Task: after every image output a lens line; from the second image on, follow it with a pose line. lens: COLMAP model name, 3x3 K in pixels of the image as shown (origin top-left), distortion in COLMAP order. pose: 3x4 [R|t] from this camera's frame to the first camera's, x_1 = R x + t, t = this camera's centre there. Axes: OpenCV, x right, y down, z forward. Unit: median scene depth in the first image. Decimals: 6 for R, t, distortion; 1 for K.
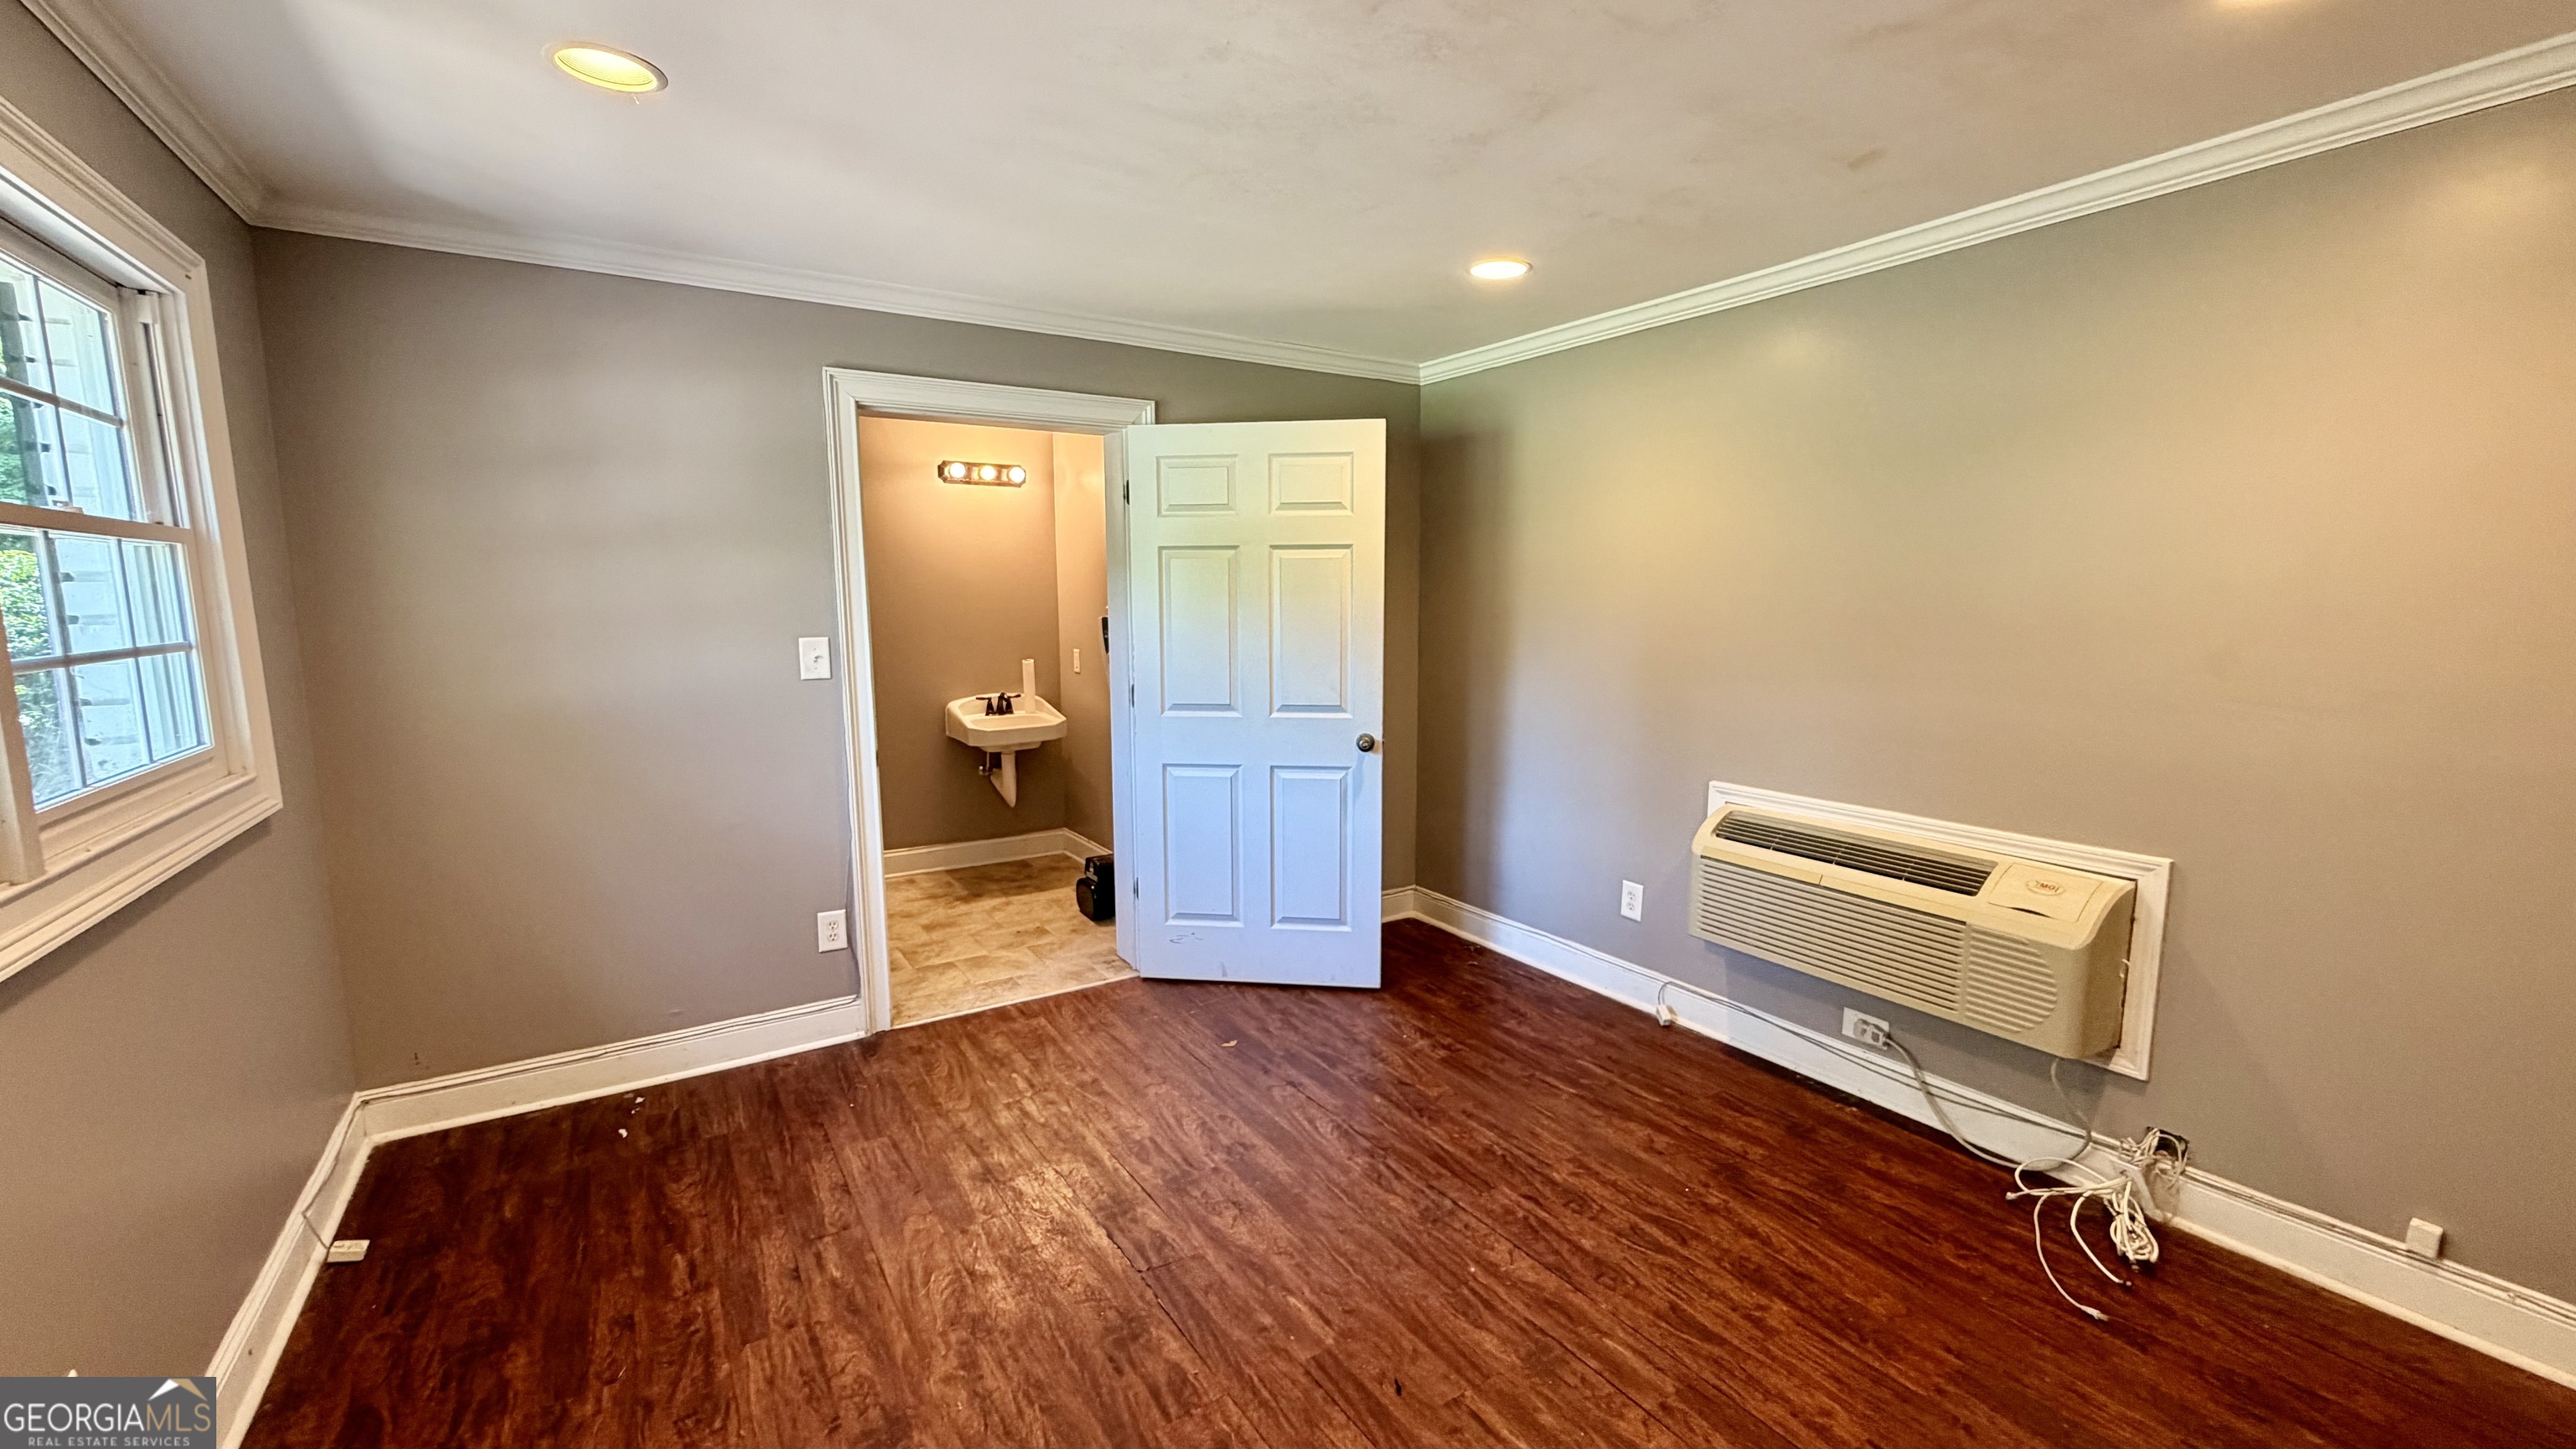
lens RADIAL K [[1028.6, 0, 1282.5], [0, 1028.6, 725.7], [0, 0, 1]] dist [-0.002257, -0.000178]
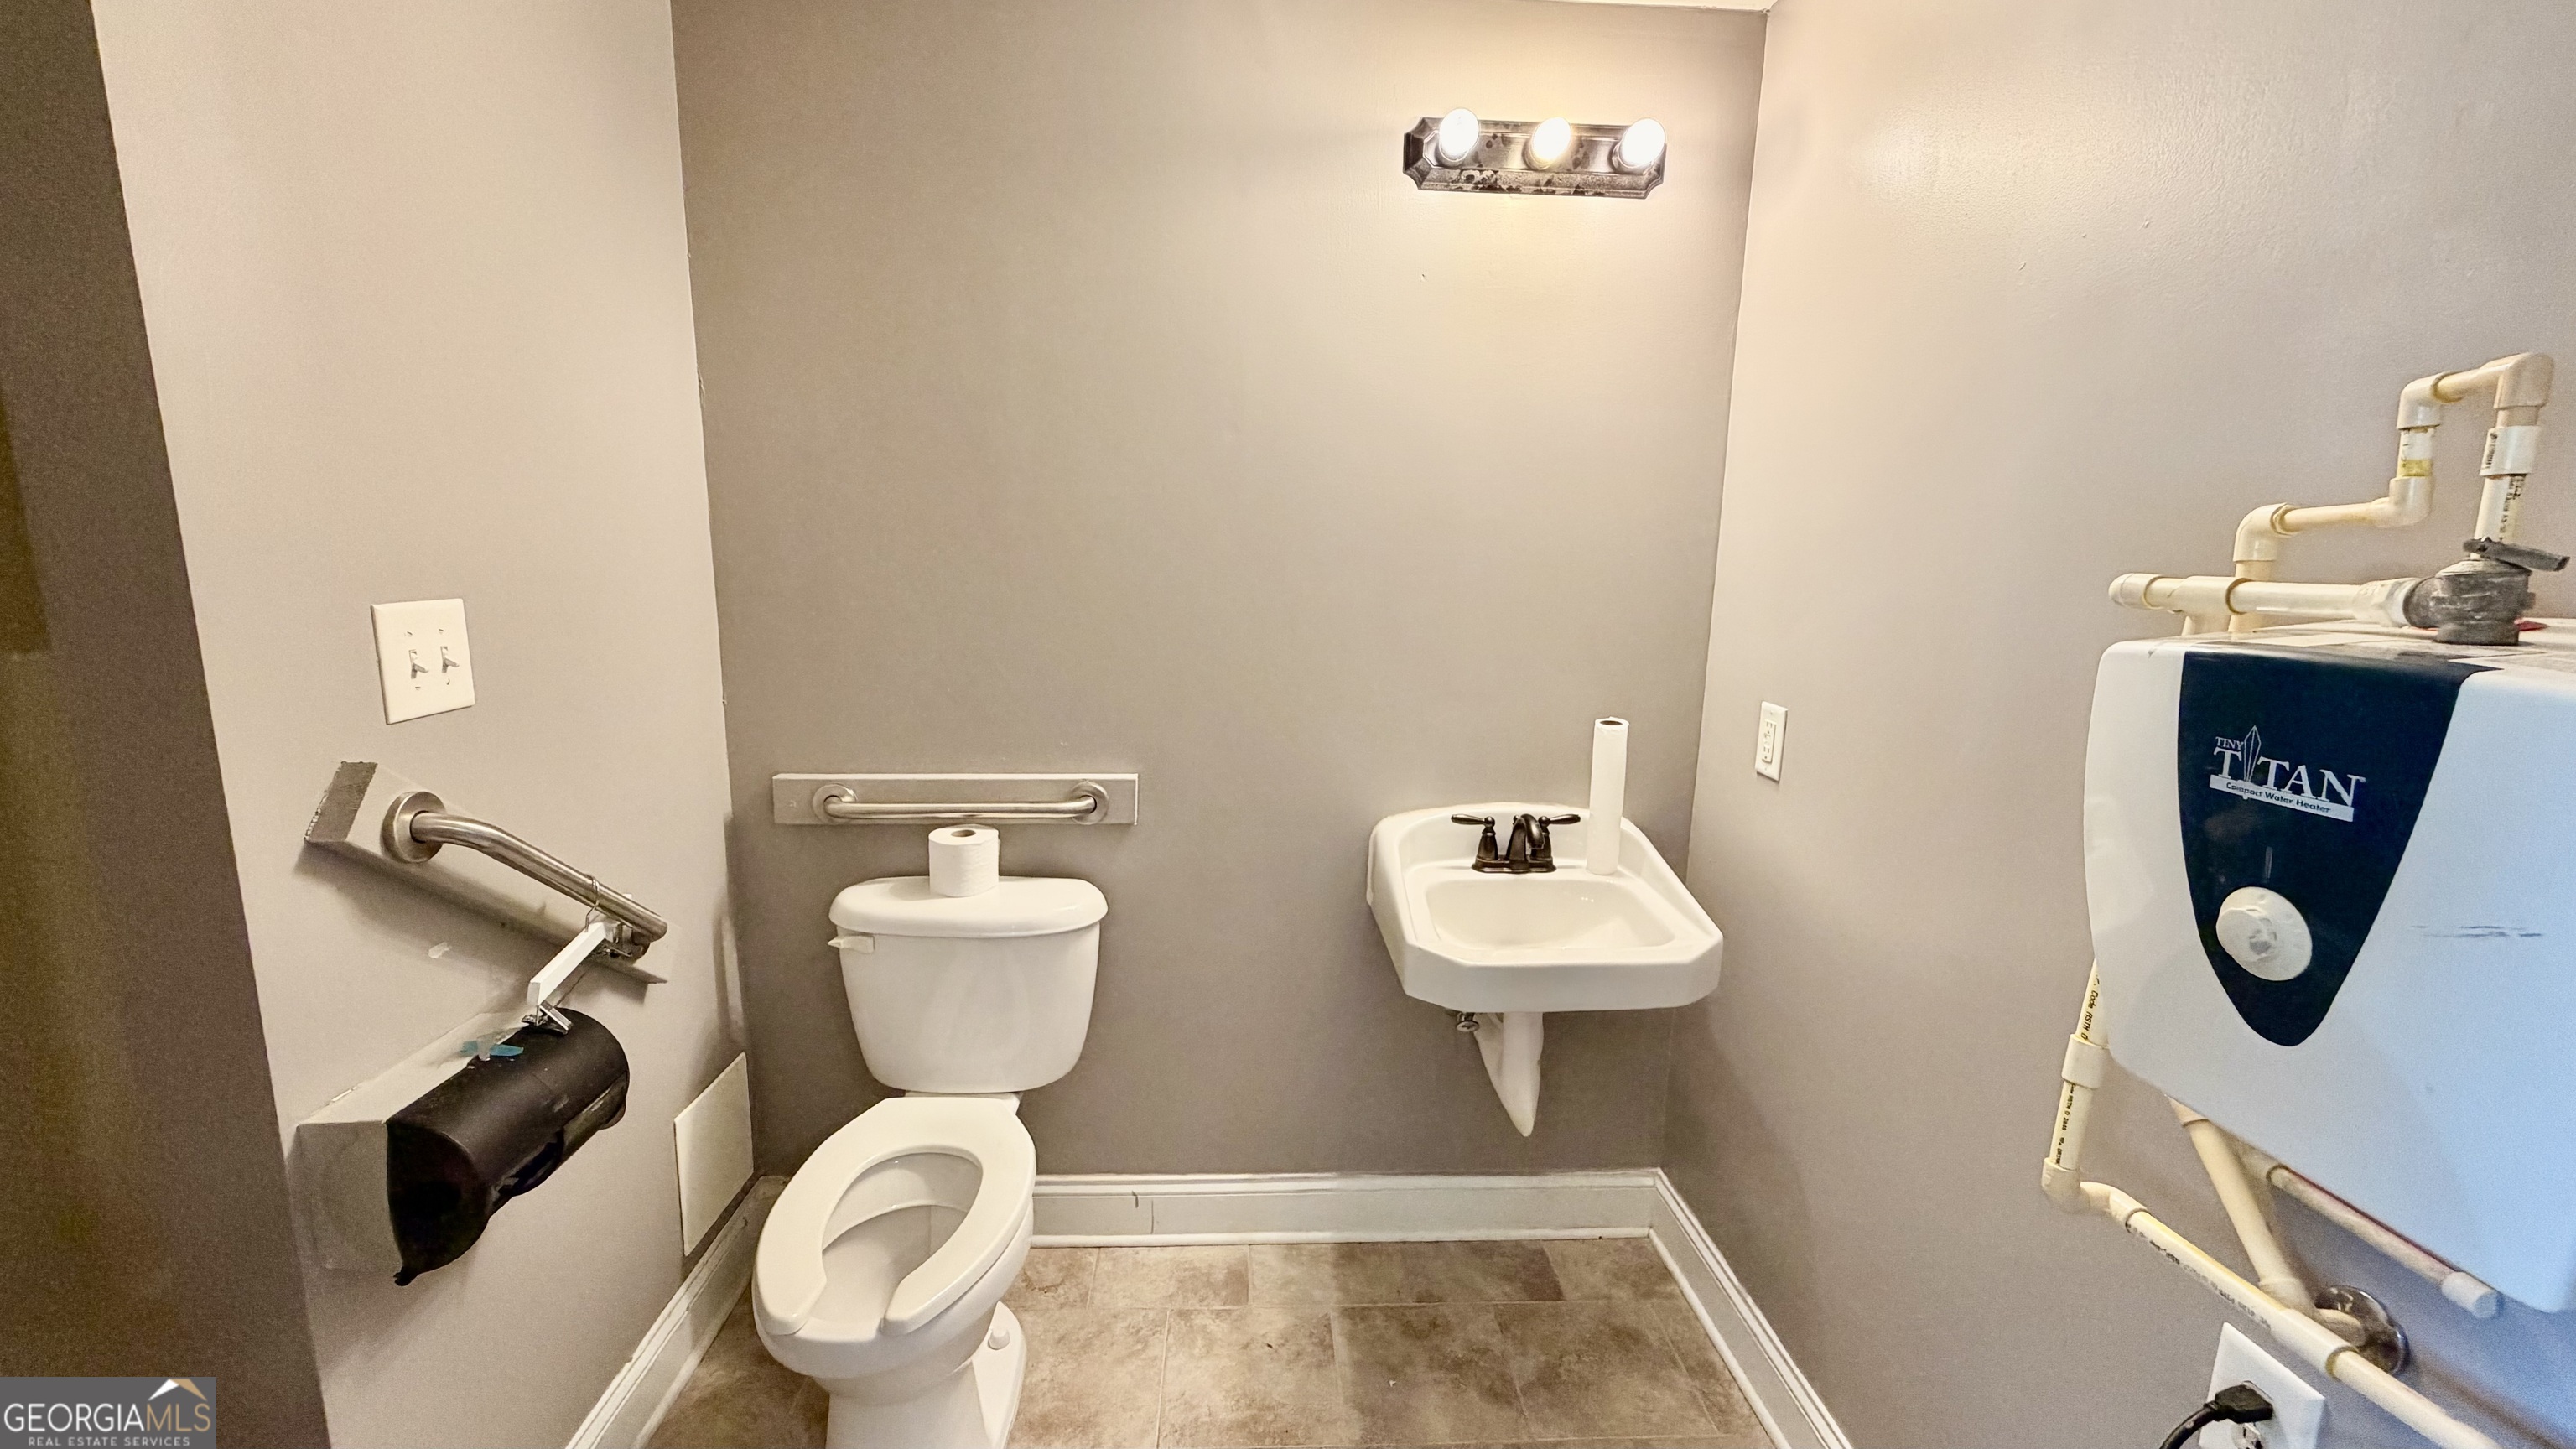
lens RADIAL K [[1028.6, 0, 1282.5], [0, 1028.6, 725.7], [0, 0, 1]] dist [-0.002257, -0.000178]
pose [[0.869369, 0.106732, -0.482500, -0.186683], [-0.085567, 0.994161, 0.065741, -0.078884], [0.486700, -0.015867, 0.873425, 0.682167]]
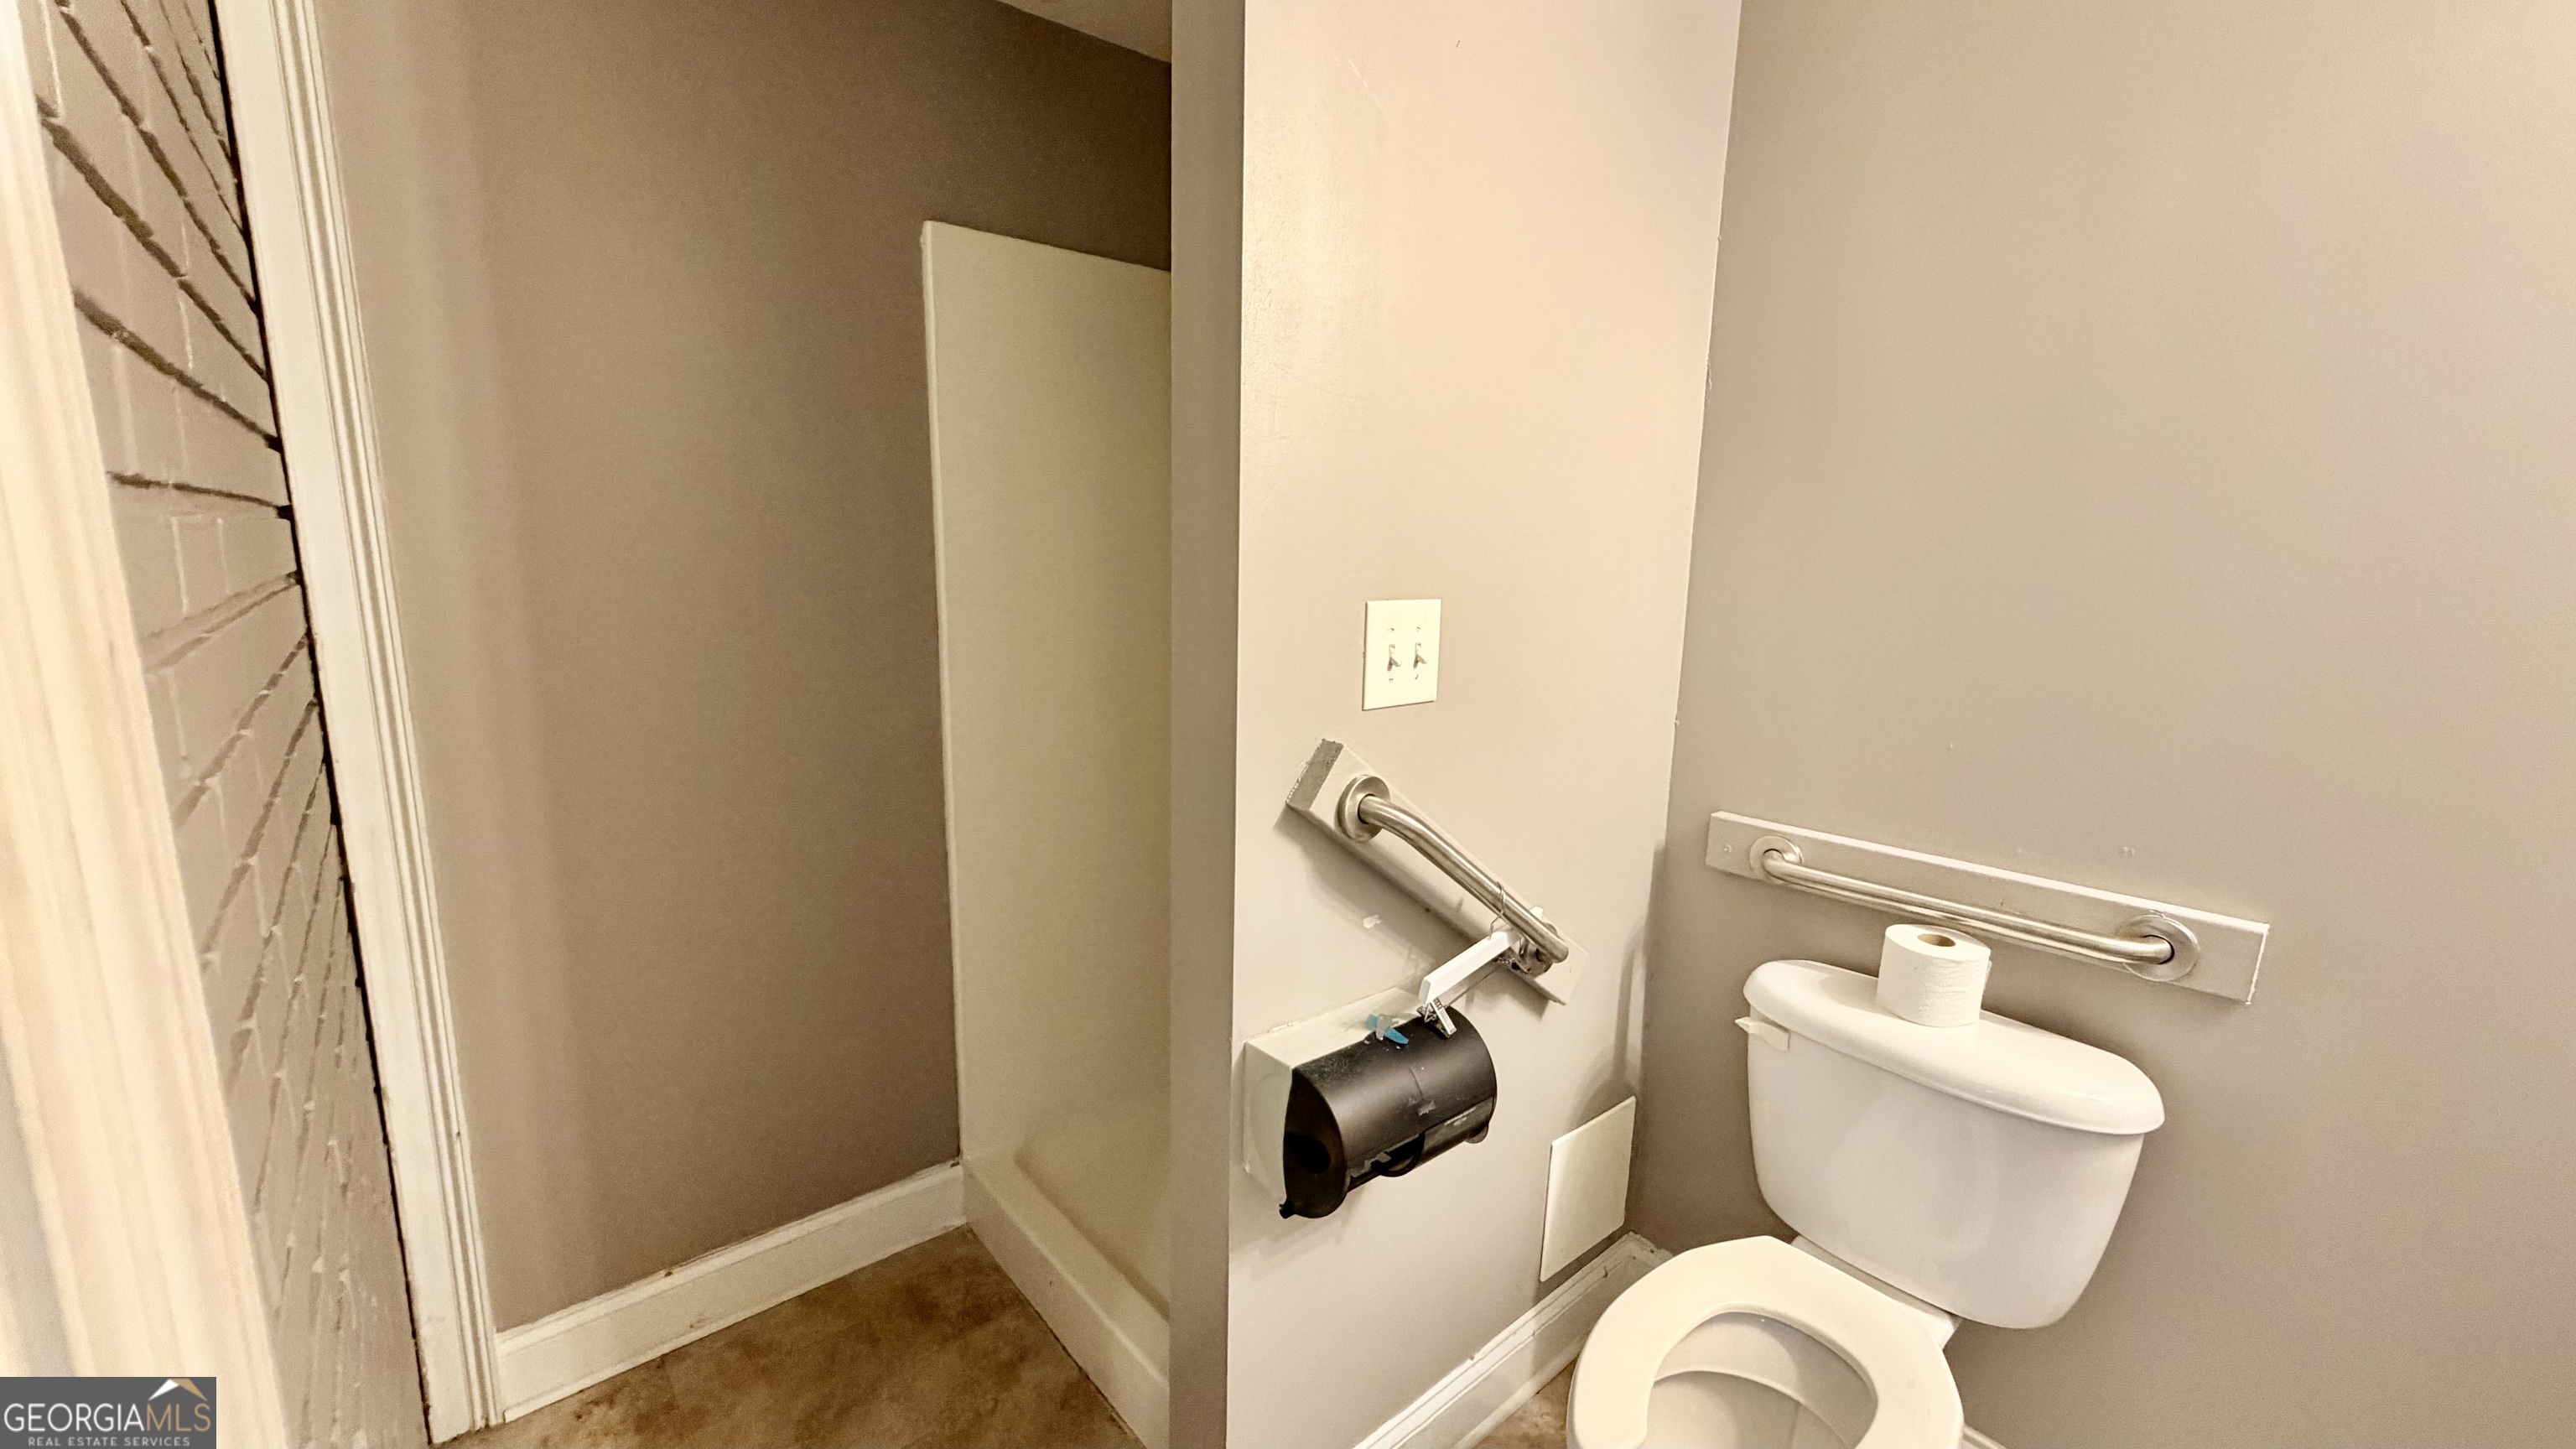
lens RADIAL K [[1028.6, 0, 1282.5], [0, 1028.6, 725.7], [0, 0, 1]] dist [-0.002257, -0.000178]
pose [[0.137680, 0.183823, -0.973269, -0.227682], [-0.145358, 0.975738, 0.163727, -0.081787], [0.979753, 0.118930, 0.161059, 0.725870]]
